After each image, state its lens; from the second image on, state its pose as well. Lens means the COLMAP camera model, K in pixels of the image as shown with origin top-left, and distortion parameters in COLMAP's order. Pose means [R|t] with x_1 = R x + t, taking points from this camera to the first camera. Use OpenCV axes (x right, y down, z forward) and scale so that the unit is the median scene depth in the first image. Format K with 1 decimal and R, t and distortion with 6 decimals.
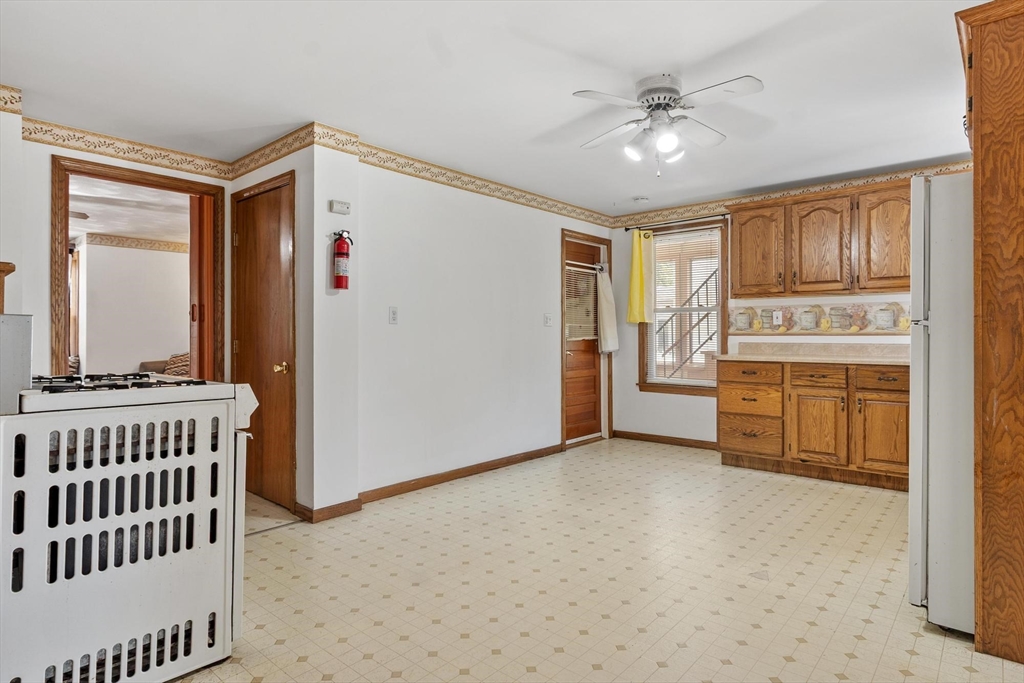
lens RADIAL K [[555.9, 0, 510.6], [0, 555.9, 323.5], [0, 0, 1]] dist [-0.000928, -0.002385]
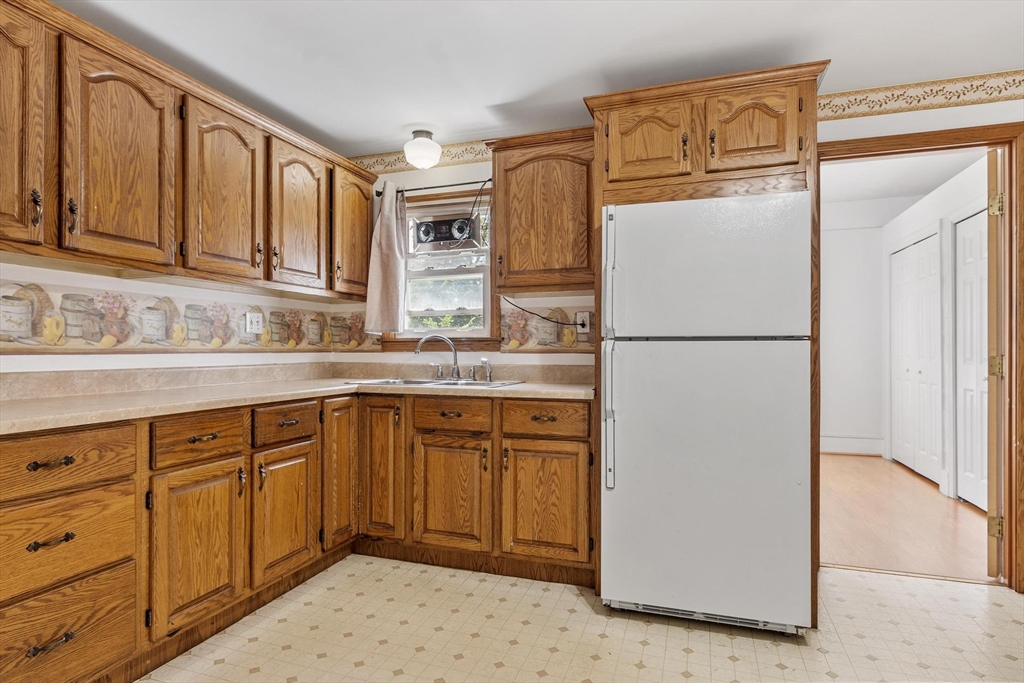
lens RADIAL K [[555.9, 0, 510.8], [0, 555.9, 349.3], [0, 0, 1]] dist [-0.000928, -0.002385]
pose [[-0.376608, 0.004673, 0.926361, 0.006463], [-0.017561, 0.999772, -0.012182, 0.018669], [-0.926206, -0.020856, -0.376440, 0.924010]]
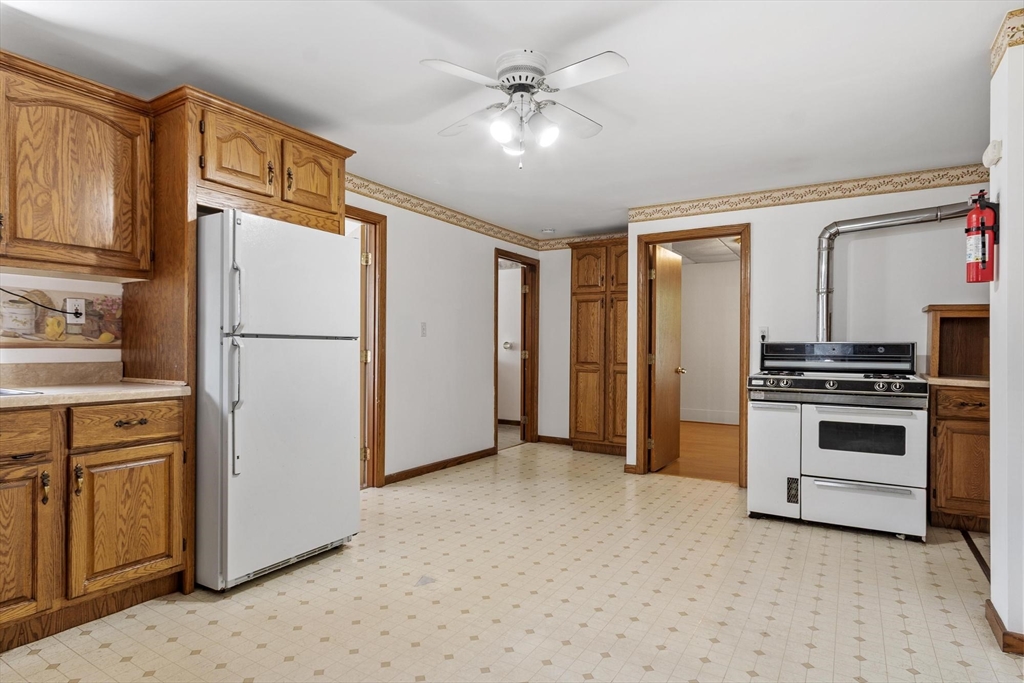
lens RADIAL K [[555.9, 0, 512.7], [0, 555.9, 346.1], [0, 0, 1]] dist [-0.000928, -0.002385]
pose [[-0.985616, -0.005454, -0.168913, 0.283604], [-0.001738, 0.999753, -0.022135, 0.023880], [0.168992, -0.021523, -0.985382, 1.247523]]
